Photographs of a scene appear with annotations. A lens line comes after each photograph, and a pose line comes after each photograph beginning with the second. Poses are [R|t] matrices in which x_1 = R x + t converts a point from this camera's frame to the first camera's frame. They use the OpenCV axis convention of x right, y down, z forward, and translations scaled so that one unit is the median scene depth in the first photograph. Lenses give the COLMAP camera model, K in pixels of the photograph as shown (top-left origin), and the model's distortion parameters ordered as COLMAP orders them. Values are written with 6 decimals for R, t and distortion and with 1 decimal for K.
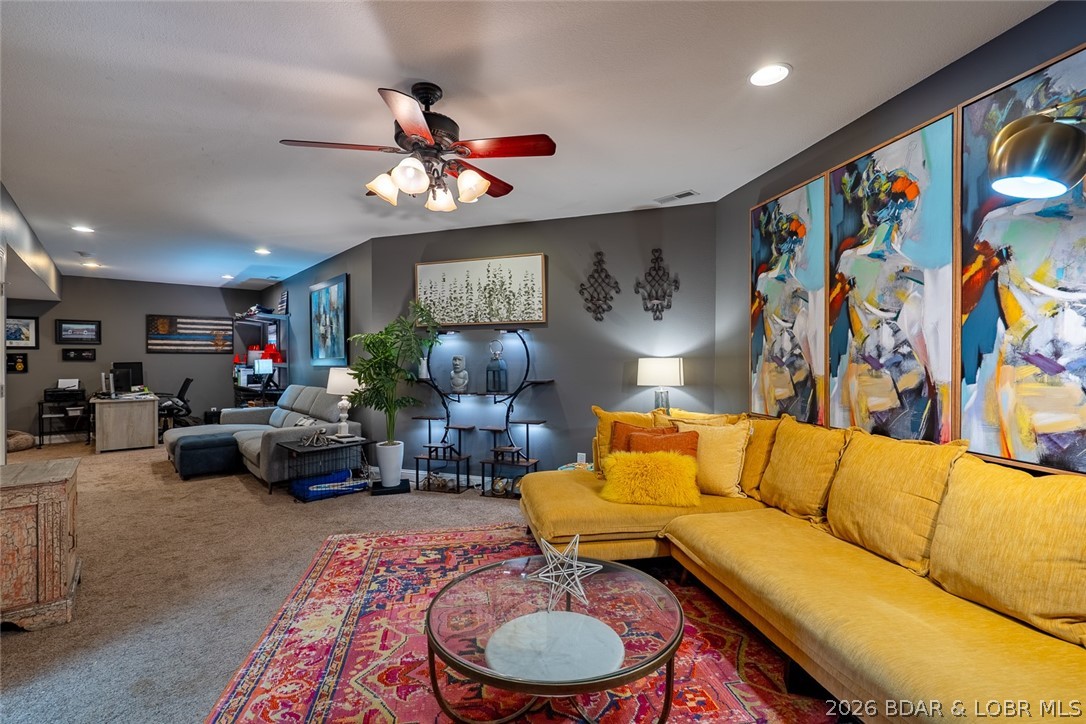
lens RADIAL K [[484.6, 0, 543.0], [0, 484.6, 362.0], [0, 0, 1]] dist [-0.004577, -0.000316]
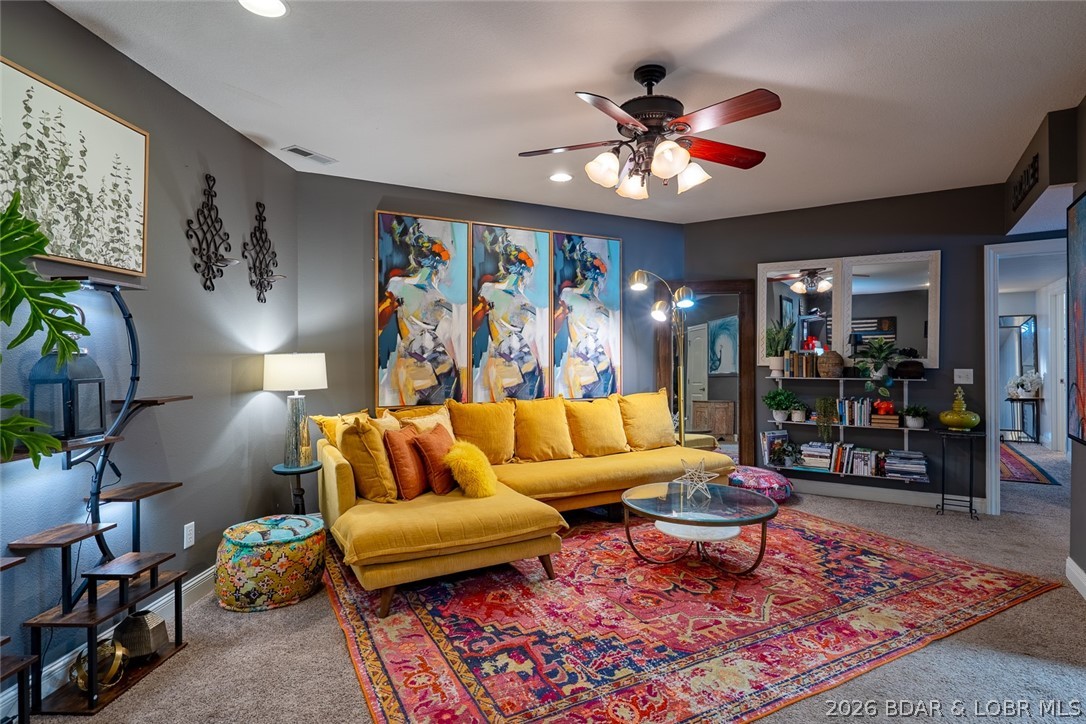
lens RADIAL K [[553.1, 0, 543.0], [0, 553.1, 362.0], [0, 0, 1]] dist [0.000433, 0.000150]
pose [[-0.270299, -0.005494, 0.962761, -1.032629], [0.010044, 0.999913, 0.008526, 0.002130], [-0.962724, 0.011974, -0.270221, 1.252900]]
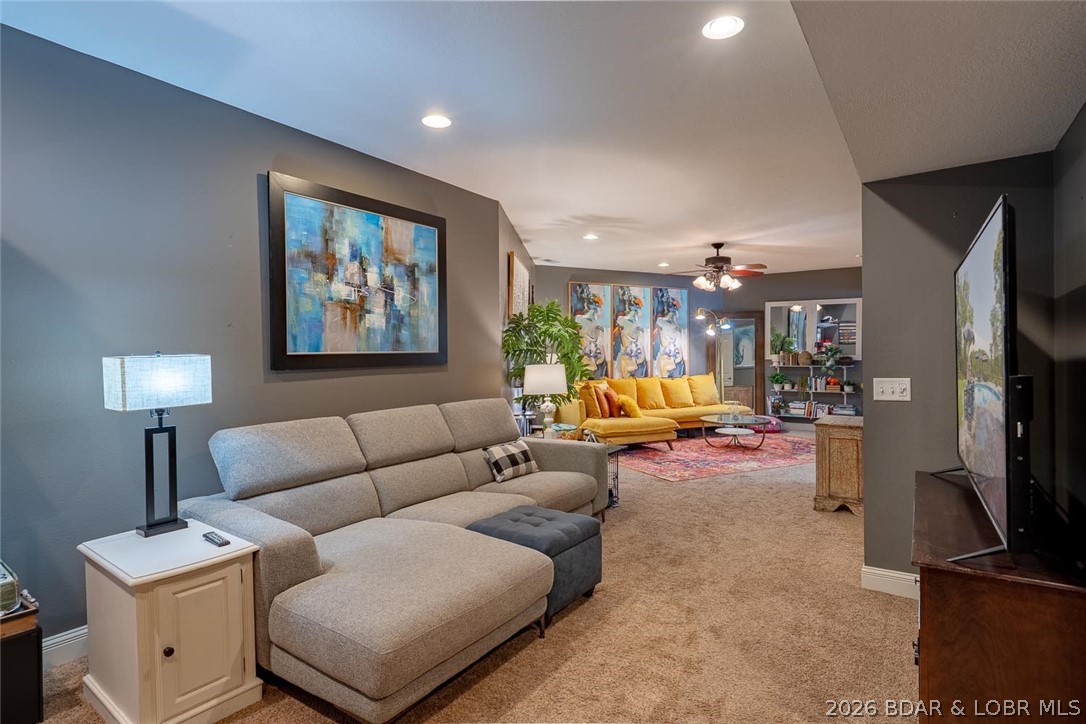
lens RADIAL K [[553.1, 0, 543.0], [0, 553.1, 362.0], [0, 0, 1]] dist [0.000433, 0.000150]
pose [[-0.239606, -0.007685, 0.970840, -2.341647], [0.013987, 0.999838, 0.011366, -0.003501], [-0.970769, 0.016303, -0.239460, 2.146939]]
